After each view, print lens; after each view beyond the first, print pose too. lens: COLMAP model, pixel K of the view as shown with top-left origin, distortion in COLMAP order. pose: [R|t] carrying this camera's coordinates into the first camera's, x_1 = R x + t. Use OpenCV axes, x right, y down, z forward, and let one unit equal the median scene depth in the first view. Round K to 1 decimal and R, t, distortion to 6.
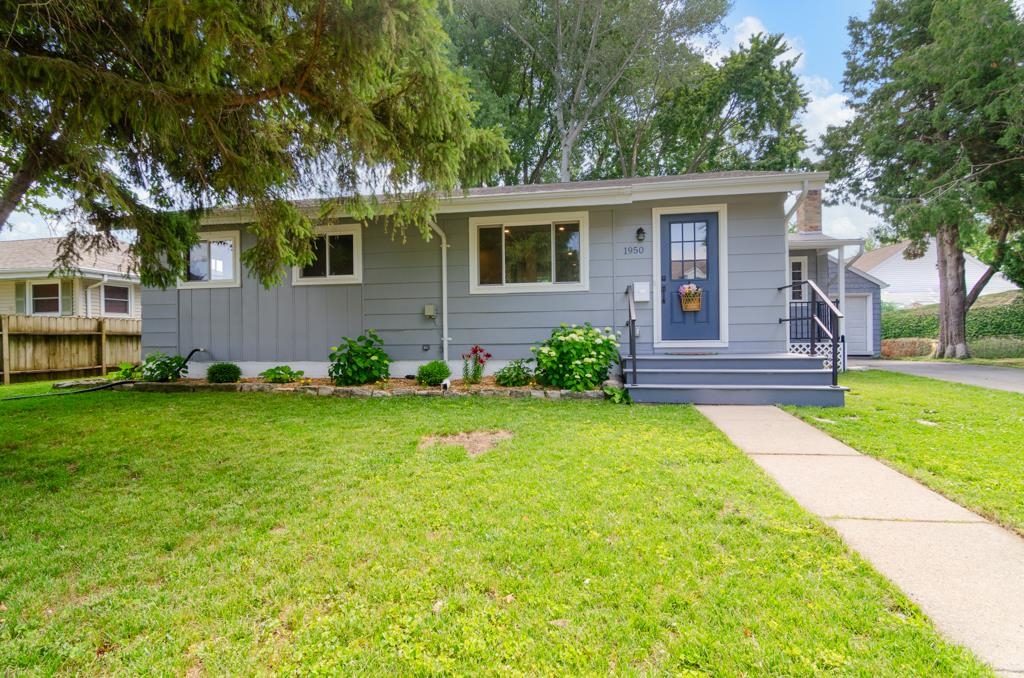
lens RADIAL K [[501.0, 0, 512.0], [0, 501.0, 339.0], [0, 0, 1]] dist [-0.005478, -0.005614]
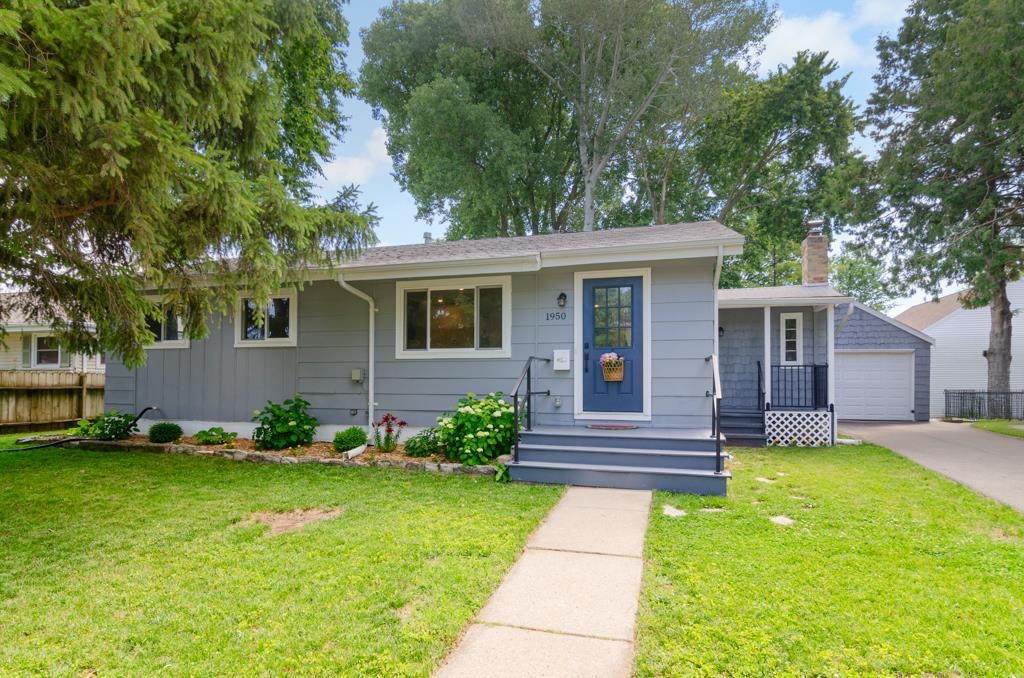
lens RADIAL K [[549.7, 0, 511.9], [0, 549.7, 374.7], [0, 0, 1]] dist [-0.008632, -0.002944]
pose [[0.992812, 0.013752, -0.118896, 0.275142], [-0.015368, 0.999801, -0.012684, -0.049204], [0.118698, 0.014420, 0.992826, -0.045511]]
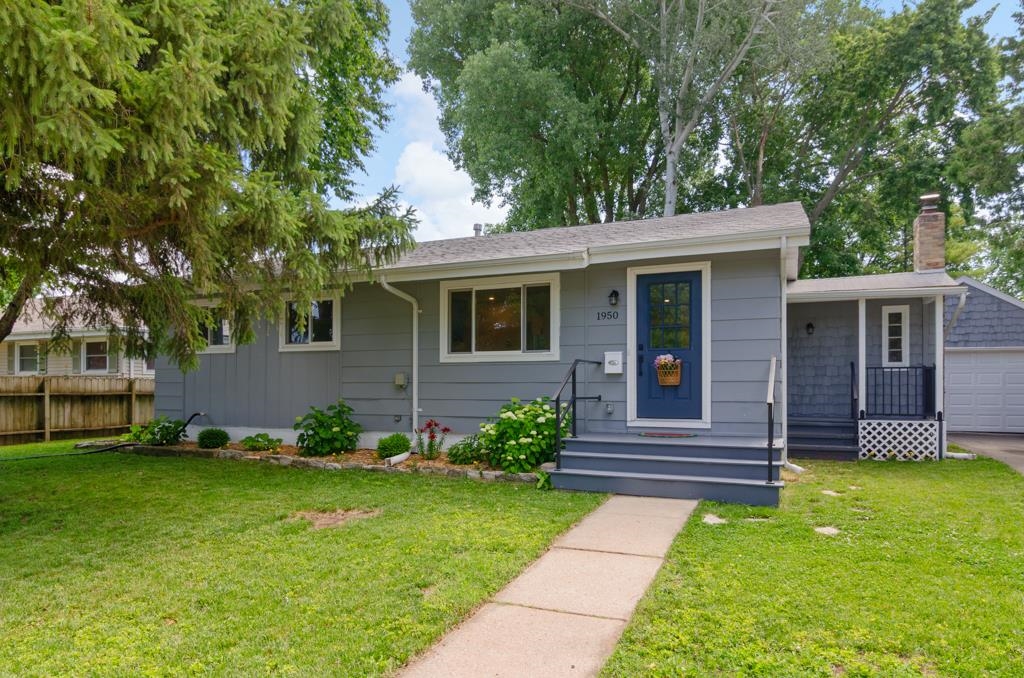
lens RADIAL K [[649.5, 0, 509.8], [0, 649.5, 387.9], [0, 0, 1]] dist [-0.004067, -0.004037]
pose [[0.970321, 0.013782, -0.241429, 0.341273], [-0.013723, 0.999904, 0.001928, -0.047131], [0.241433, 0.001442, 0.970417, -0.150362]]
